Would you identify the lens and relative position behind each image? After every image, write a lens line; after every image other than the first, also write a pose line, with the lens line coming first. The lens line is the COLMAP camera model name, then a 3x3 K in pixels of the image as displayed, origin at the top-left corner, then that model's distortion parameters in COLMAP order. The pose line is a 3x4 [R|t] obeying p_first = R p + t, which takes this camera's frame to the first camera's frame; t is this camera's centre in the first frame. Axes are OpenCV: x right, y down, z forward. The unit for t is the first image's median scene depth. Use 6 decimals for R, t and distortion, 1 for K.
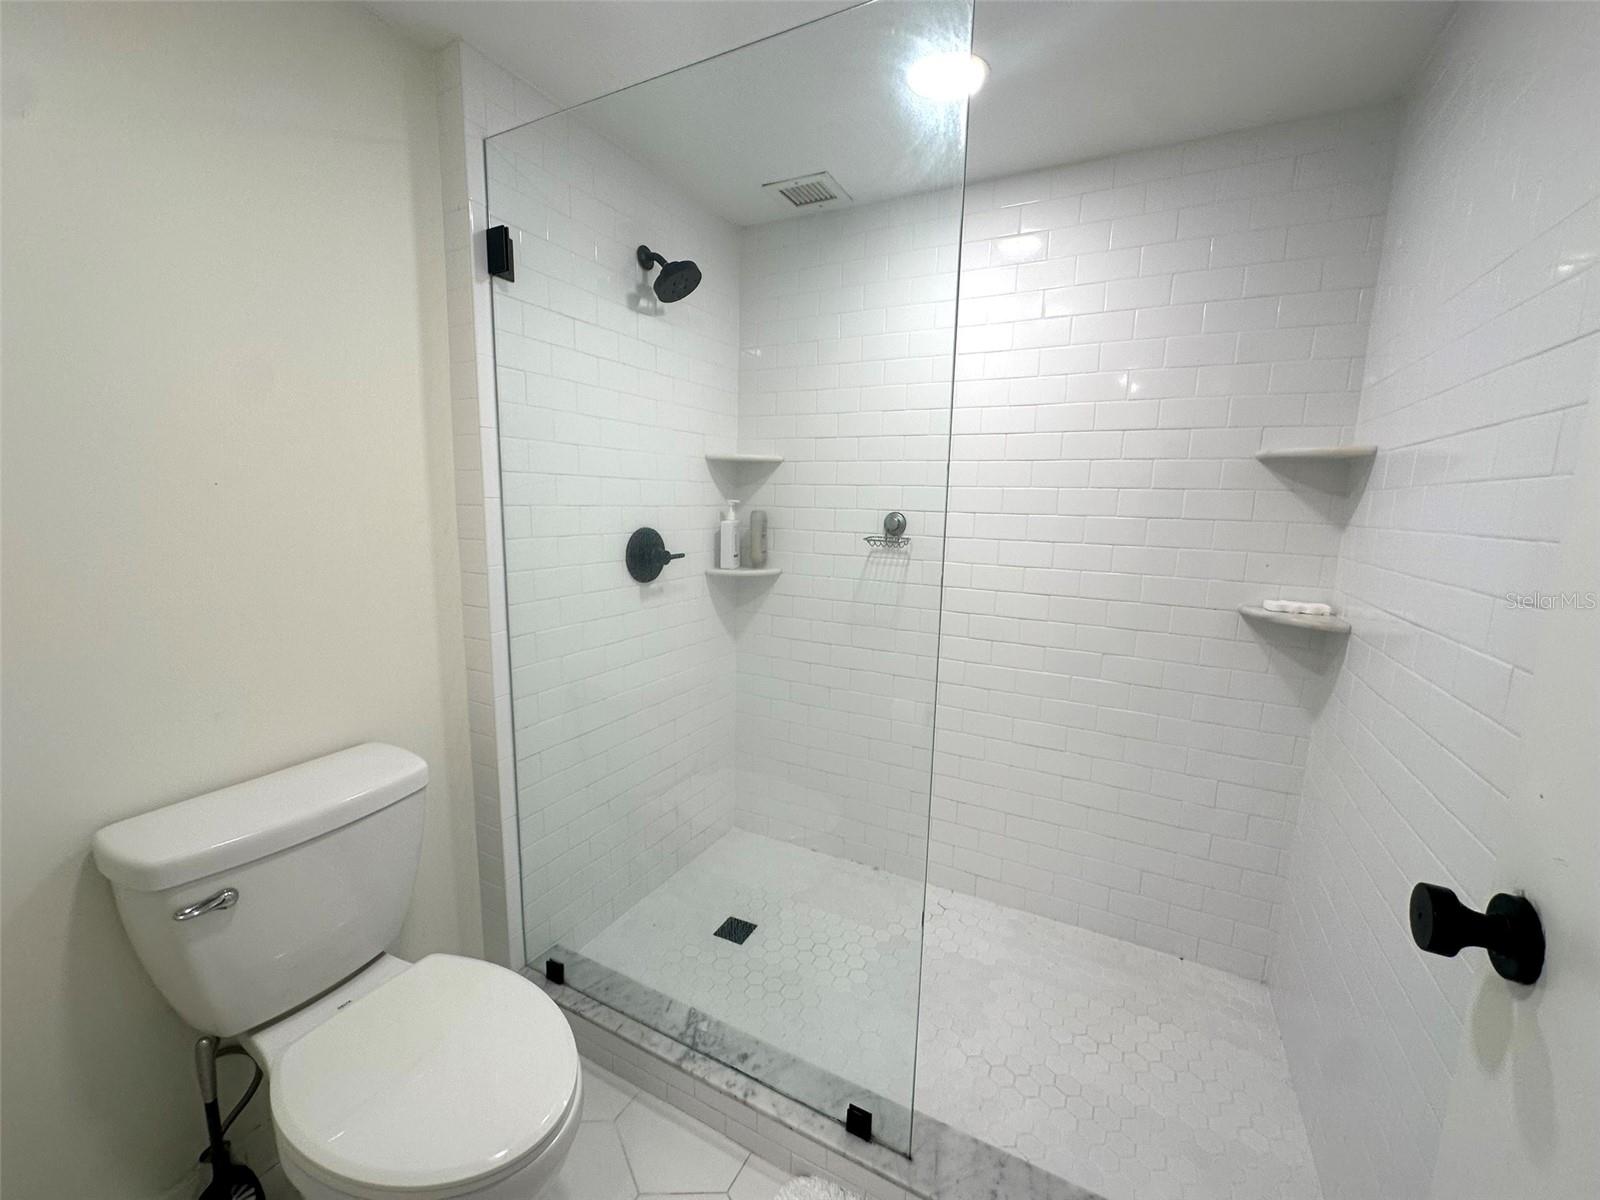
lens RADIAL K [[639.6, 0, 800.5], [0, 639.6, 593.7], [0, 0, 1]] dist [0.000454, -0.000034]
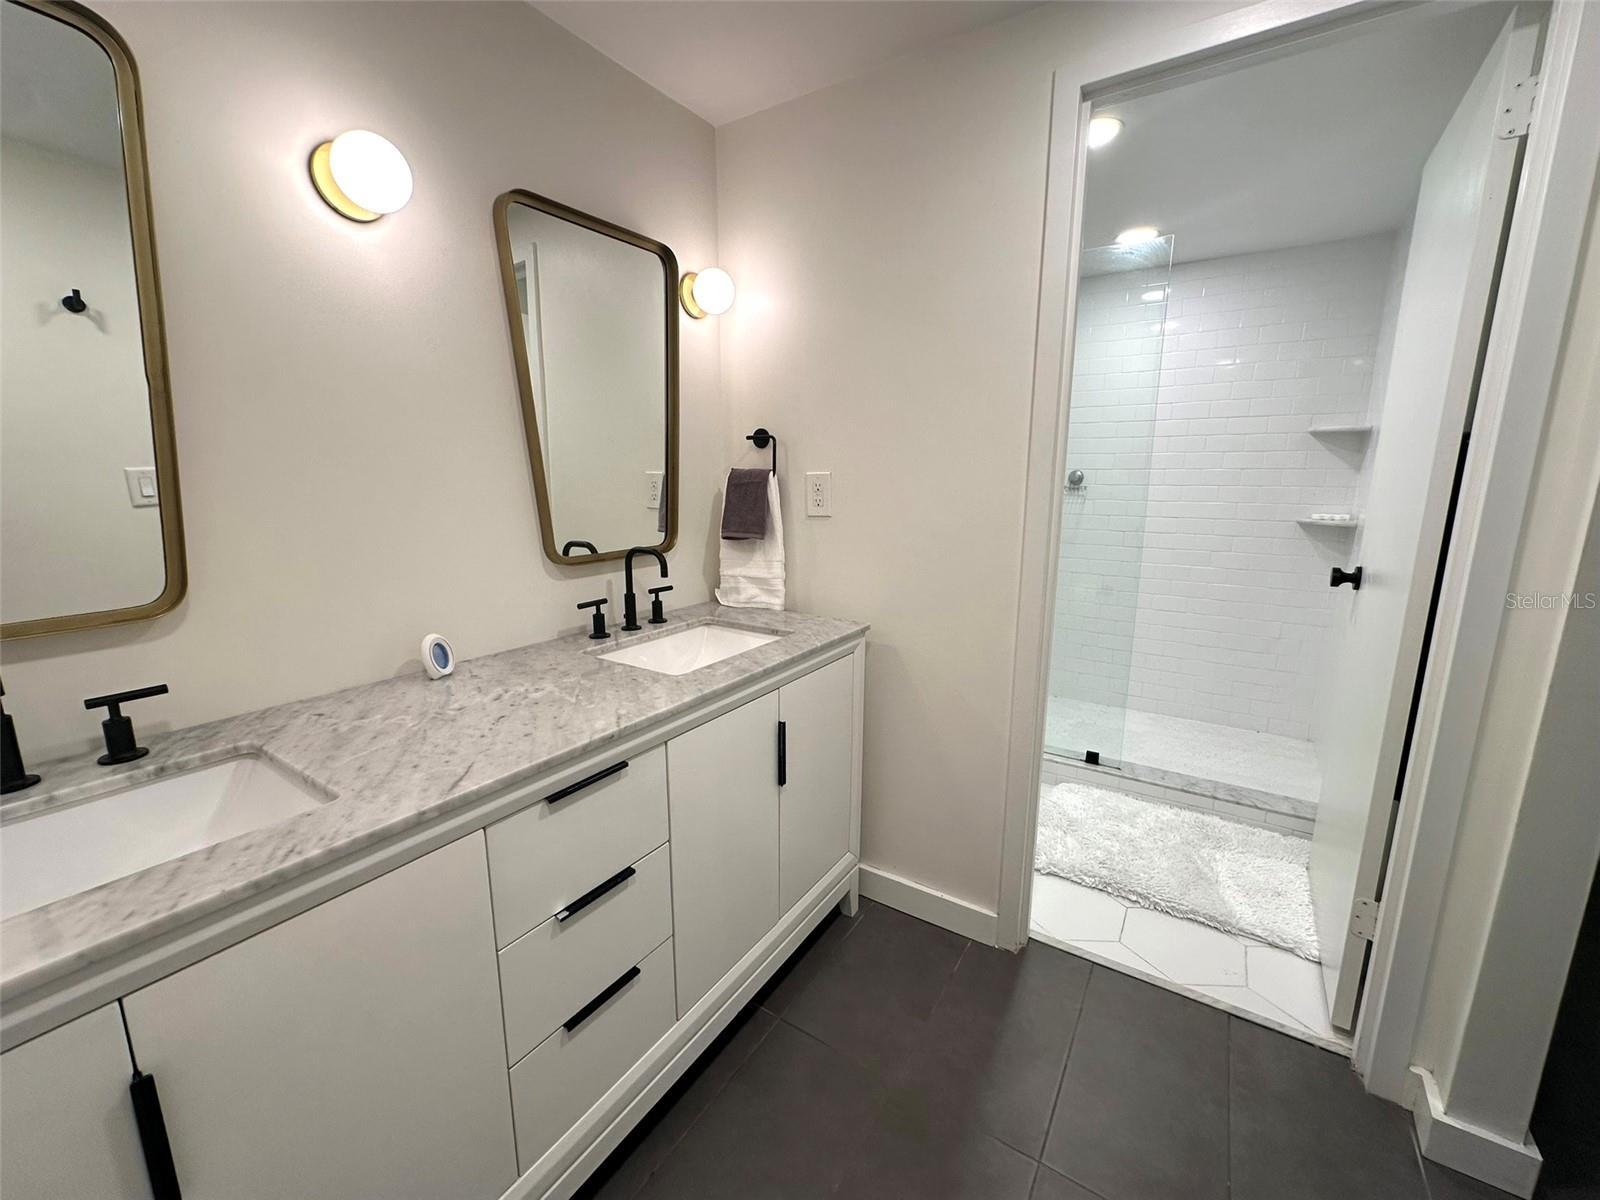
lens RADIAL K [[639.6, 0, 804.0], [0, 639.6, 595.0], [0, 0, 1]] dist [0.000454, -0.000034]
pose [[0.995812, -0.001642, -0.091408, -0.523828], [0.004918, 0.999353, 0.035623, 0.169409], [0.091290, -0.035923, 0.995176, -0.918824]]
